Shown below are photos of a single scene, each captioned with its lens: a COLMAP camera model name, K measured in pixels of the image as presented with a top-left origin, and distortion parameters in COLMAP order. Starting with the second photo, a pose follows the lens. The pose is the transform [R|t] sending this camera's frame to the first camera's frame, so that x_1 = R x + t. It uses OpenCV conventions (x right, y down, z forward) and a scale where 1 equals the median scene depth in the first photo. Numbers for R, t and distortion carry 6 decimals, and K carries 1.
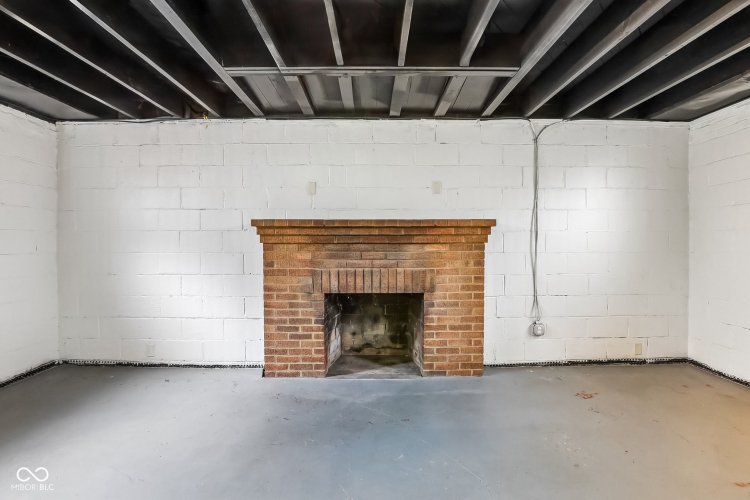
lens RADIAL K [[343.9, 0, 373.9], [0, 343.9, 245.0], [0, 0, 1]] dist [-0.034491, 0.008468]
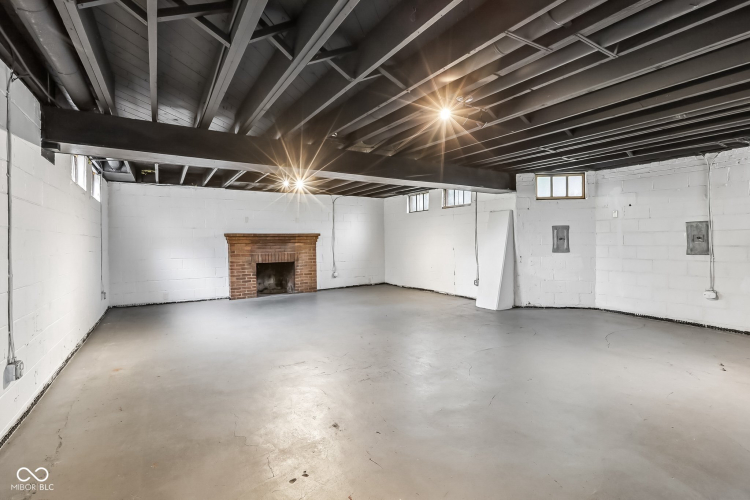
lens RADIAL K [[343.9, 0, 375.3], [0, 343.9, 245.7], [0, 0, 1]] dist [-0.034491, 0.008468]
pose [[0.846986, -0.017696, 0.531321, -0.714878], [0.016043, 0.999841, 0.007727, 0.008762], [-0.531374, 0.001980, 0.847135, -1.524662]]
